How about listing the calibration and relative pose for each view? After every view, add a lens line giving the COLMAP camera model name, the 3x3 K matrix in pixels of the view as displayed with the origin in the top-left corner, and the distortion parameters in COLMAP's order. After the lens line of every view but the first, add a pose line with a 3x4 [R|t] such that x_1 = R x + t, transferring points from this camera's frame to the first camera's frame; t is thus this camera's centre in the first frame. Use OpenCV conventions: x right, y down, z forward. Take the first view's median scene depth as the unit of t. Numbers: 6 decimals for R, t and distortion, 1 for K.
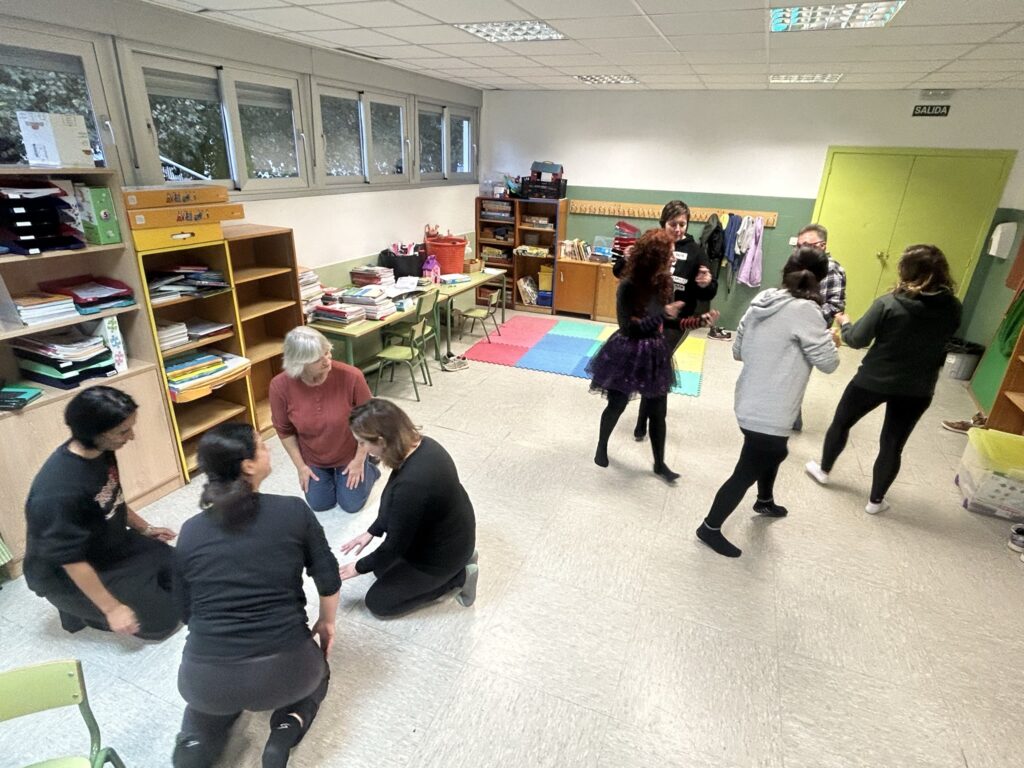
lens RADIAL K [[552.1, 0, 512.4], [0, 552.1, 384.7], [0, 0, 1]] dist [-0.005443, -0.007825]
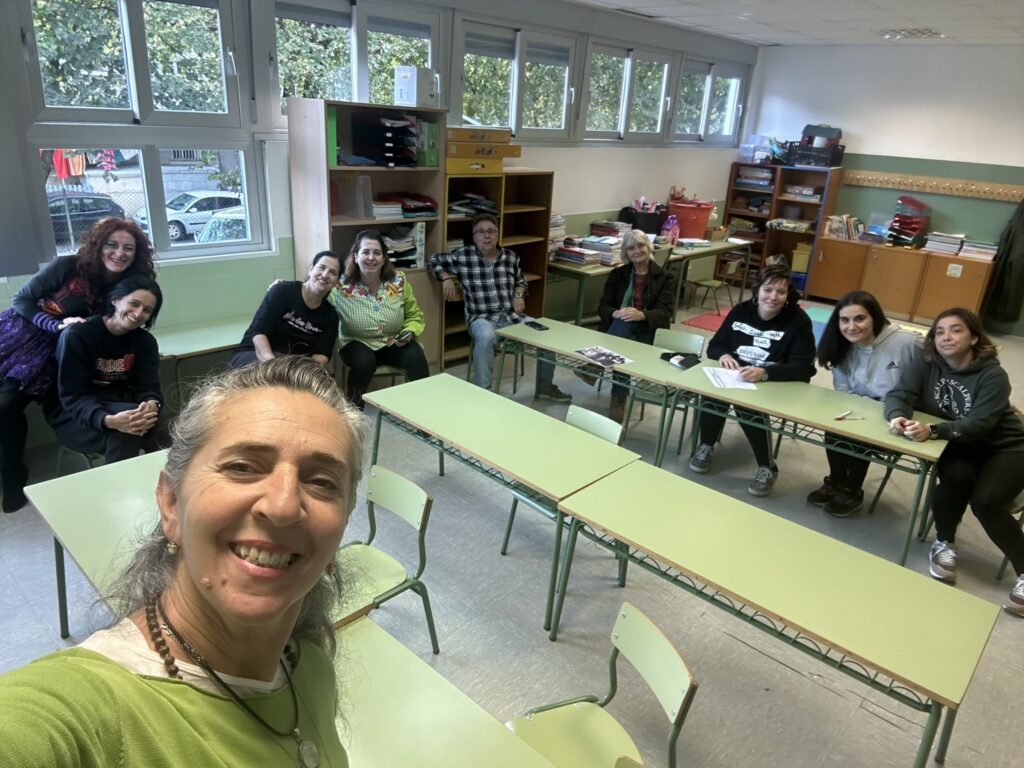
lens RADIAL K [[699.8, 0, 510.5], [0, 699.8, 386.7], [0, 0, 1]] dist [0.029098, -0.033115]
pose [[0.932737, 0.145395, -0.329942, 0.035879], [-0.157428, 0.987481, -0.009895, 0.115378], [0.324373, 0.061172, 0.943949, -0.227456]]
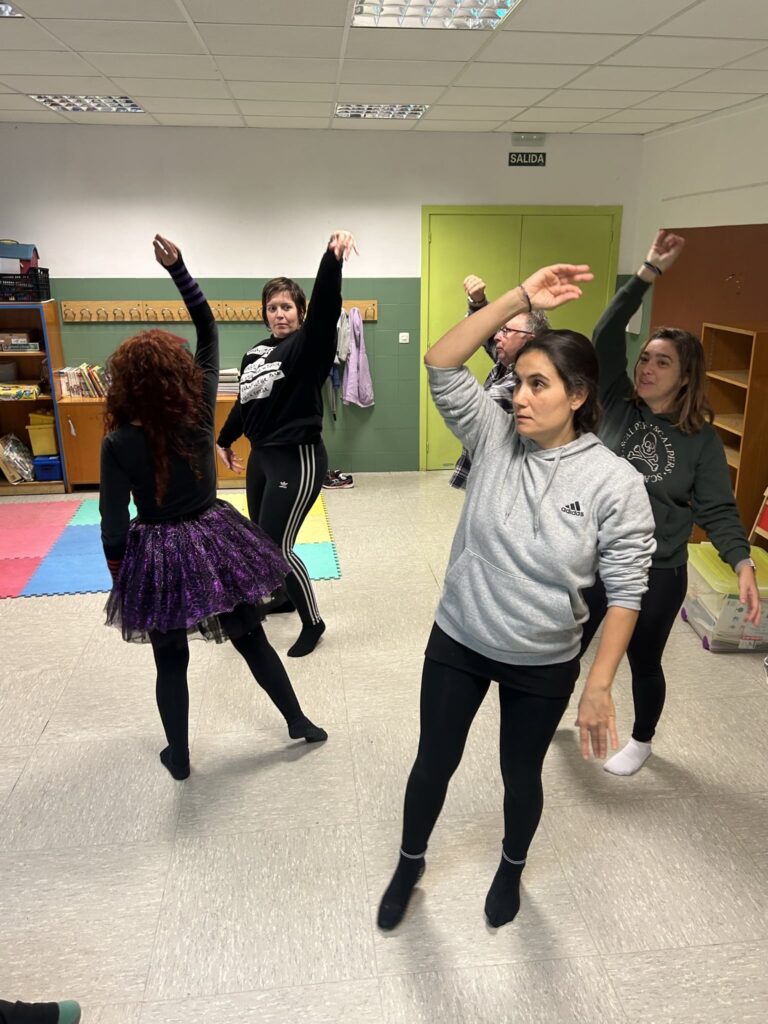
lens RADIAL K [[810.8, 0, 392.4], [0, 810.8, 509.4], [0, 0, 1]] dist [0.037188, -0.036577]
pose [[0.874837, -0.176705, 0.451039, -0.024367], [0.210288, 0.977320, -0.024988, -0.019446], [-0.436394, 0.116709, 0.892154, 0.094525]]
